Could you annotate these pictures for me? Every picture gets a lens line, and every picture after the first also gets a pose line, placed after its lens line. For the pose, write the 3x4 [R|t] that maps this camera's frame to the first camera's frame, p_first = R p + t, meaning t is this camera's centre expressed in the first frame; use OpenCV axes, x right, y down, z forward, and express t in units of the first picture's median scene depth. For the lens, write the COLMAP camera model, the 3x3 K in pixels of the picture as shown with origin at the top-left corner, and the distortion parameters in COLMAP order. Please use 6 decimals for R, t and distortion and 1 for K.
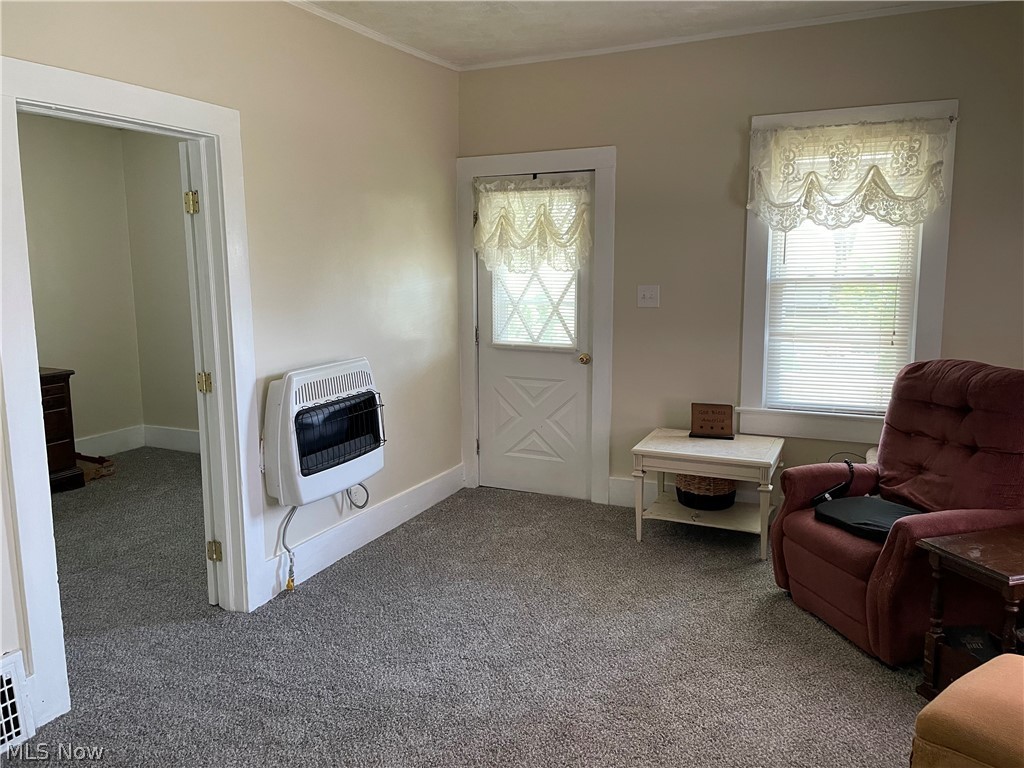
lens RADIAL K [[769.1, 0, 514.3], [0, 769.1, 378.1], [0, 0, 1]] dist [0.086010, -0.109798]
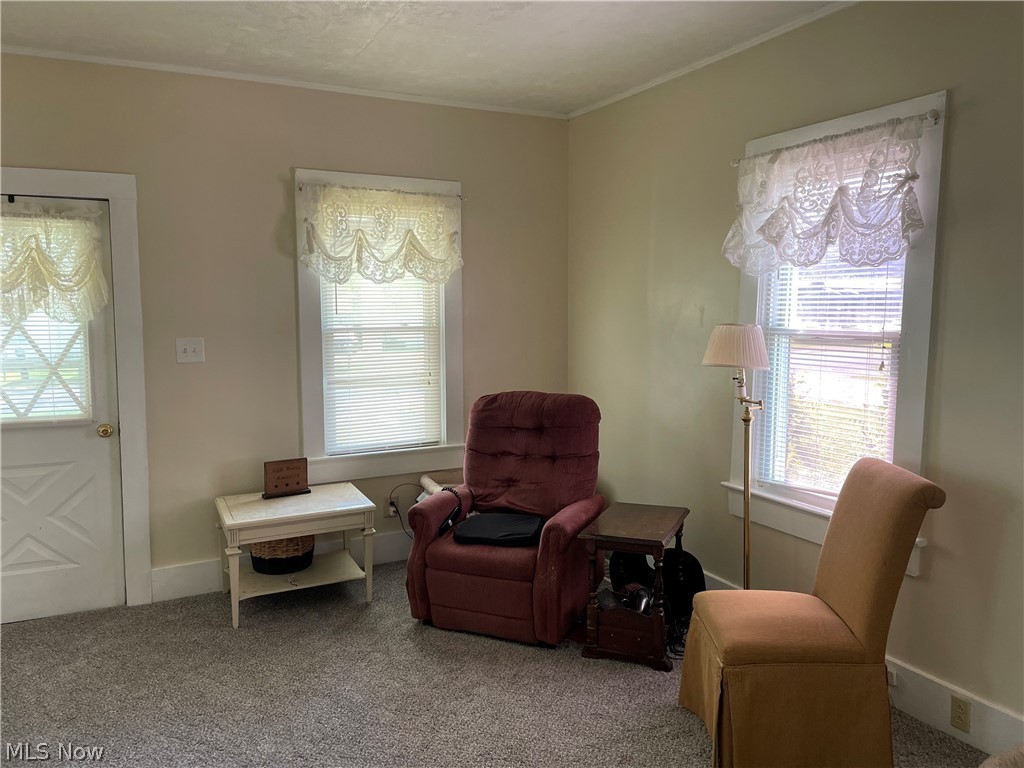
lens RADIAL K [[769.1, 0, 517.3], [0, 769.1, 383.9], [0, 0, 1]] dist [0.086010, -0.109798]
pose [[0.616072, -0.073109, 0.784290, -0.328014], [0.115326, 0.993326, 0.002004, -0.030235], [-0.779202, 0.089214, 0.620392, 0.185676]]
